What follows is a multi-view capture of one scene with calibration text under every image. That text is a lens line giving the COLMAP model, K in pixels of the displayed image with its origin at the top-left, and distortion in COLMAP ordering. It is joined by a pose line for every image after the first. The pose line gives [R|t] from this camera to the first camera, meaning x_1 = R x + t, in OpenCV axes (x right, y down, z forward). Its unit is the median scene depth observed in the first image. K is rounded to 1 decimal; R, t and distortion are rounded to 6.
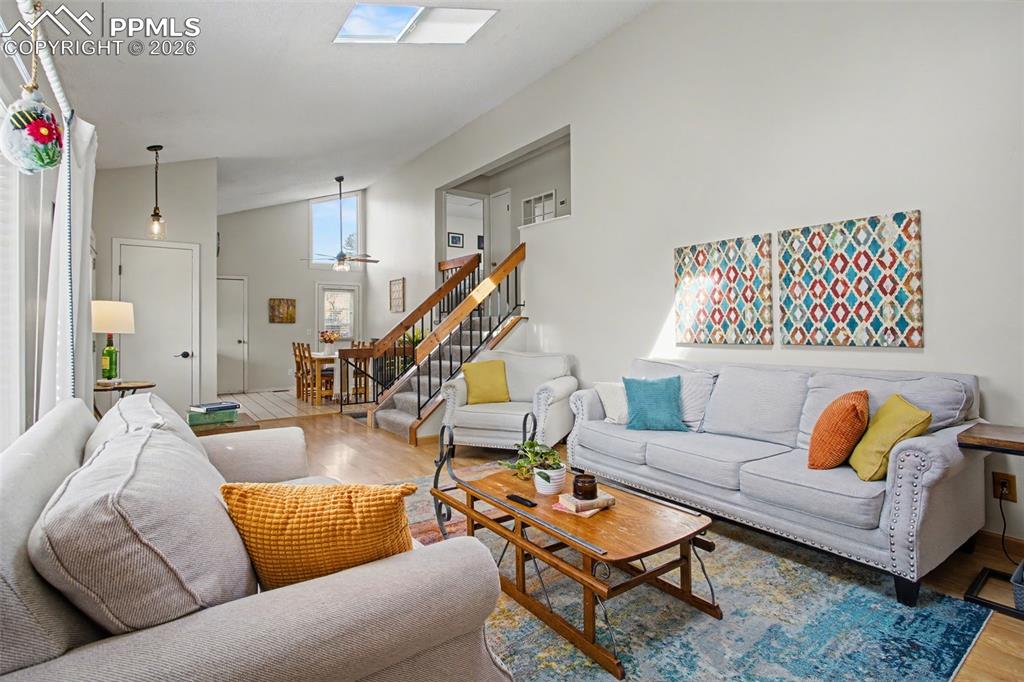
lens RADIAL K [[497.2, 0, 518.3], [0, 497.2, 333.0], [0, 0, 1]] dist [-0.010243, -0.000169]
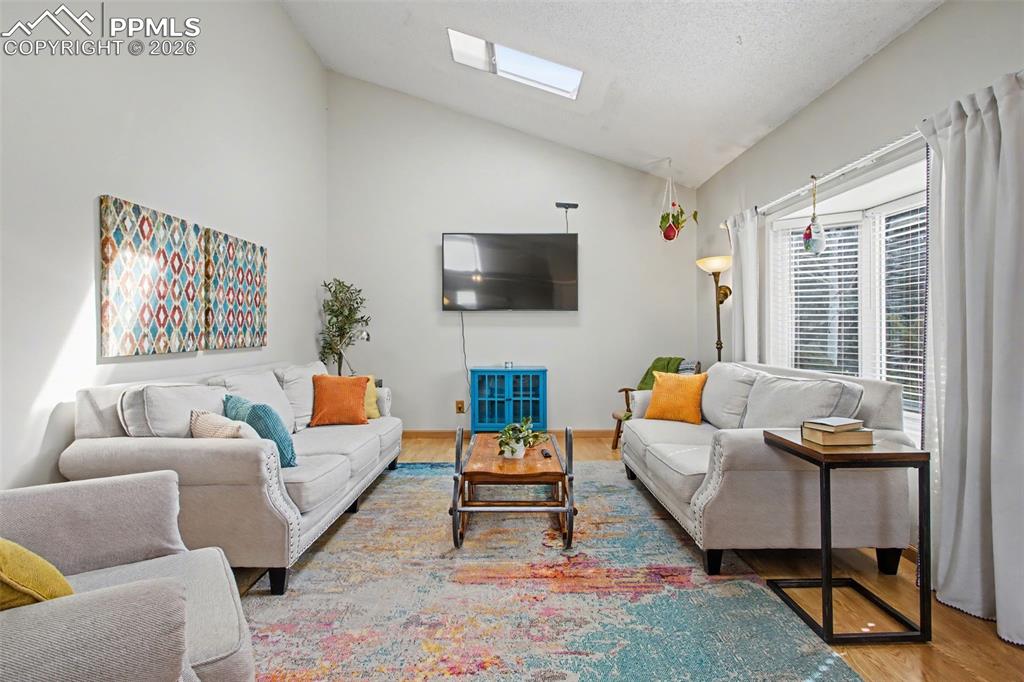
lens RADIAL K [[497.2, 0, 516.0], [0, 497.2, 334.7], [0, 0, 1]] dist [-0.010243, -0.000169]
pose [[-0.805437, 0.002961, 0.592675, -0.455549], [0.012589, 0.999847, 0.012114, -0.008696], [-0.592548, 0.017218, -0.805351, 1.310217]]
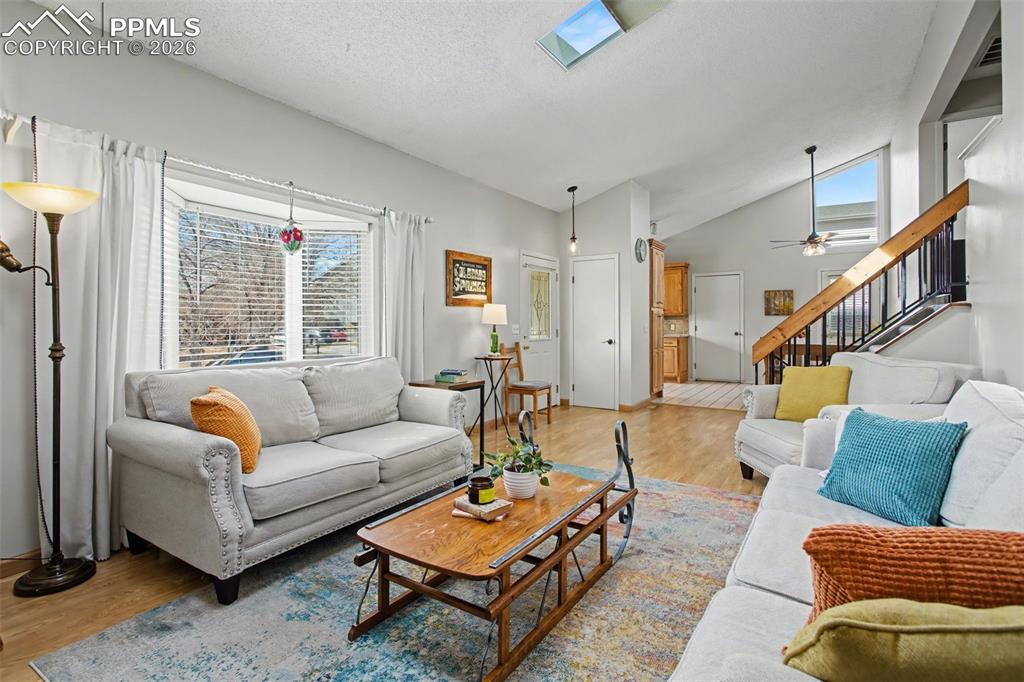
lens RADIAL K [[497.2, 0, 512.1], [0, 497.2, 341.3], [0, 0, 1]] dist [-0.010243, -0.000169]
pose [[0.340940, 0.038573, -0.939294, 0.597619], [-0.009079, 0.999246, 0.037739, -0.004240], [0.940041, -0.004339, 0.341033, 0.430038]]
